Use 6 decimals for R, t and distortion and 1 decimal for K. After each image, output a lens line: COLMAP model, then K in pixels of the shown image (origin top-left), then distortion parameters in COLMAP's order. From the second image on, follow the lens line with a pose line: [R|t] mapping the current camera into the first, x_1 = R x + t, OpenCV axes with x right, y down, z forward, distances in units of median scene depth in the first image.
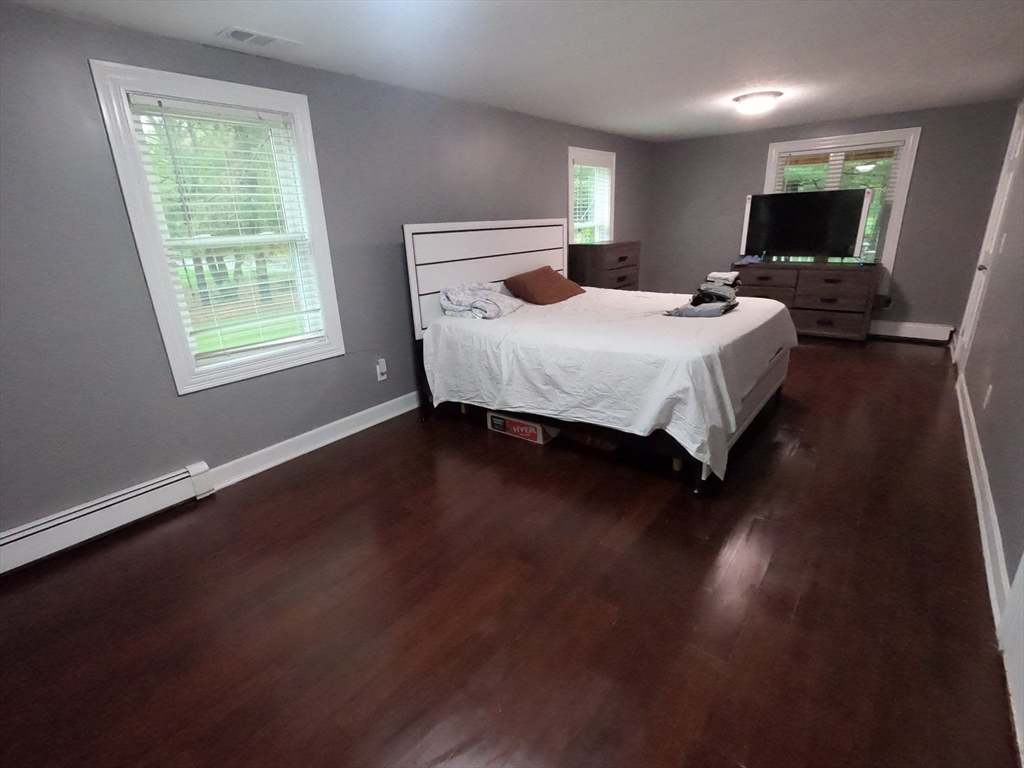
lens RADIAL K [[488.4, 0, 510.4], [0, 488.4, 379.9], [0, 0, 1]] dist [0.001786, -0.000843]
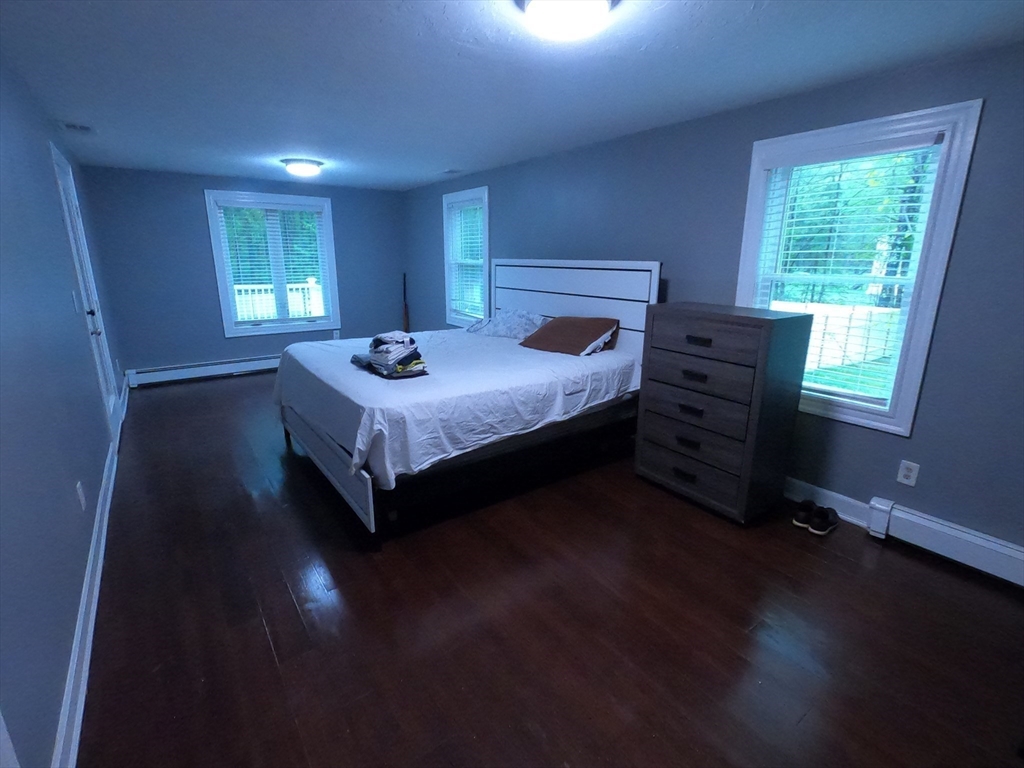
lens RADIAL K [[488.4, 0, 504.9], [0, 488.4, 380.0], [0, 0, 1]] dist [0.001786, -0.000843]
pose [[-0.270326, 0.275058, -0.922641, 1.195677], [-0.294773, 0.888653, 0.351291, -0.506035], [0.916533, 0.366932, -0.159146, 1.361567]]
